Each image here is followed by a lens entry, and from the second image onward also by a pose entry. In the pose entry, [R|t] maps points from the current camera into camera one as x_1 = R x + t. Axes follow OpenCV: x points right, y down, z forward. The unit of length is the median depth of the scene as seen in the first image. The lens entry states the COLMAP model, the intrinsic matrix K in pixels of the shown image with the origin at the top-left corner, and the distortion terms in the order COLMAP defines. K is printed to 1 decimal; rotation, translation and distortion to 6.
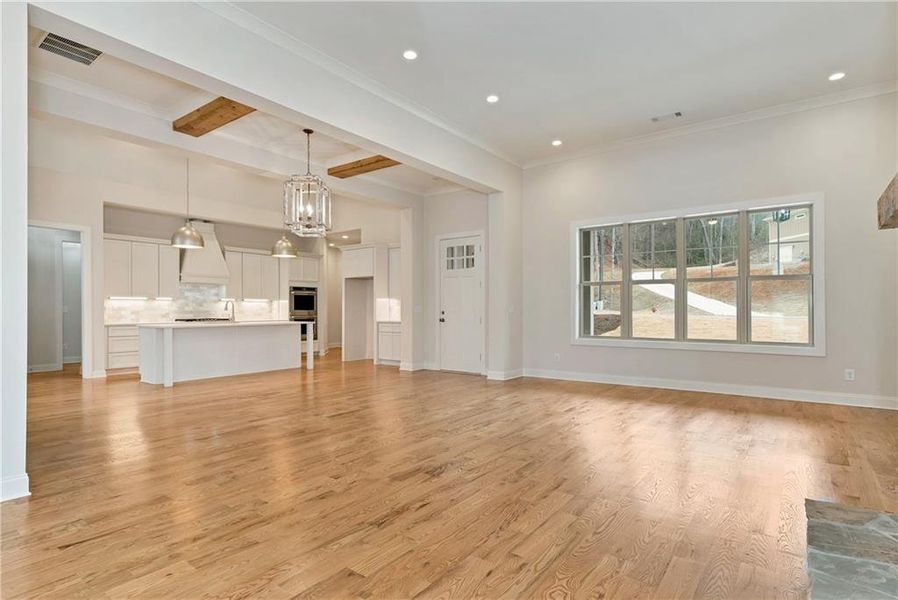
lens RADIAL K [[462.8, 0, 453.8], [0, 462.8, 302.4], [0, 0, 1]] dist [0.002125, -0.001209]
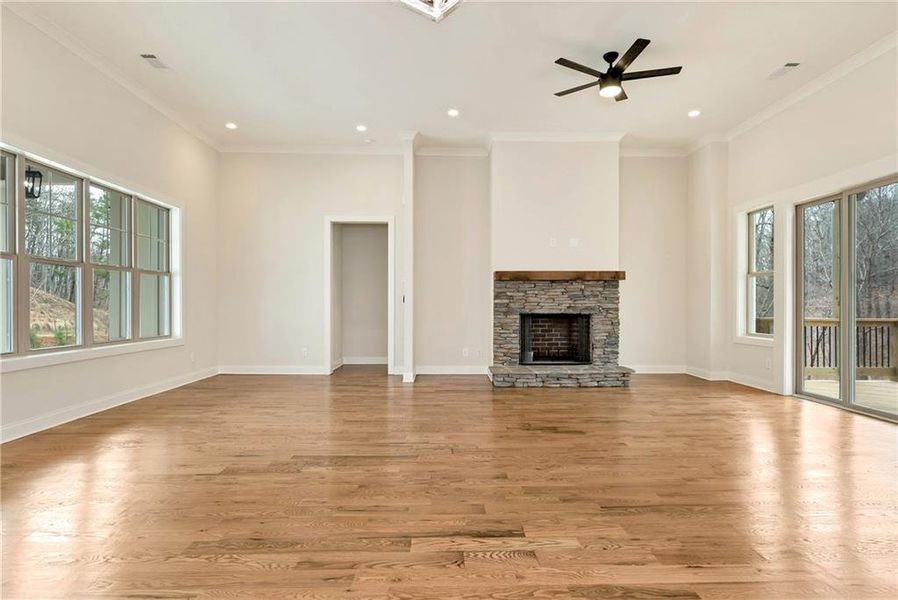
lens RADIAL K [[462.8, 0, 451.9], [0, 462.8, 306.7], [0, 0, 1]] dist [0.002125, -0.001209]
pose [[-0.618097, -0.002799, 0.786097, -0.299762], [-0.011541, 0.999918, -0.005514, 0.011266], [-0.786017, -0.012480, -0.618079, 0.679213]]
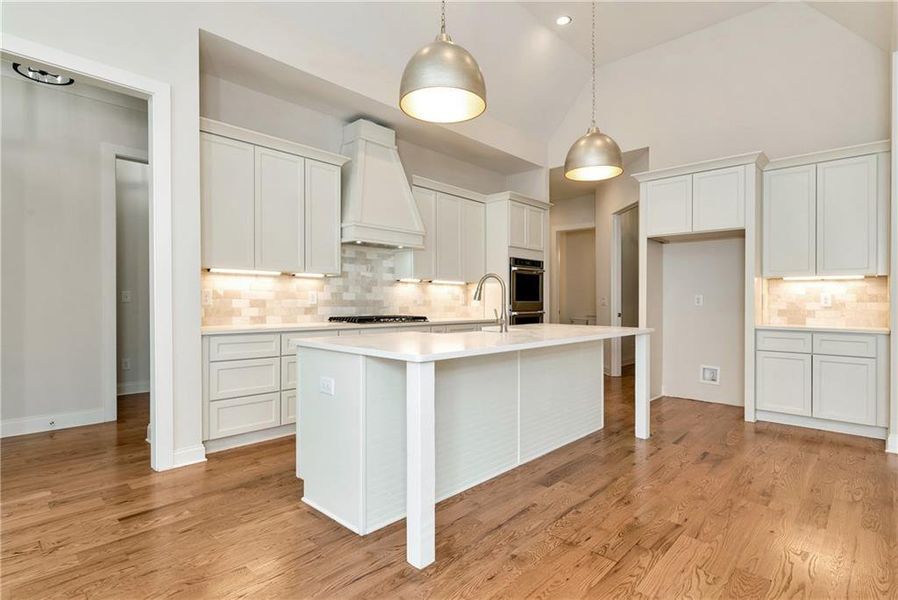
lens RADIAL K [[462.8, 0, 456.4], [0, 462.8, 292.2], [0, 0, 1]] dist [0.002125, -0.001209]
pose [[0.995154, 0.004754, -0.098215, -0.407437], [-0.005402, 0.999965, -0.006329, 0.011567], [0.098181, 0.006828, 0.995145, 0.510973]]
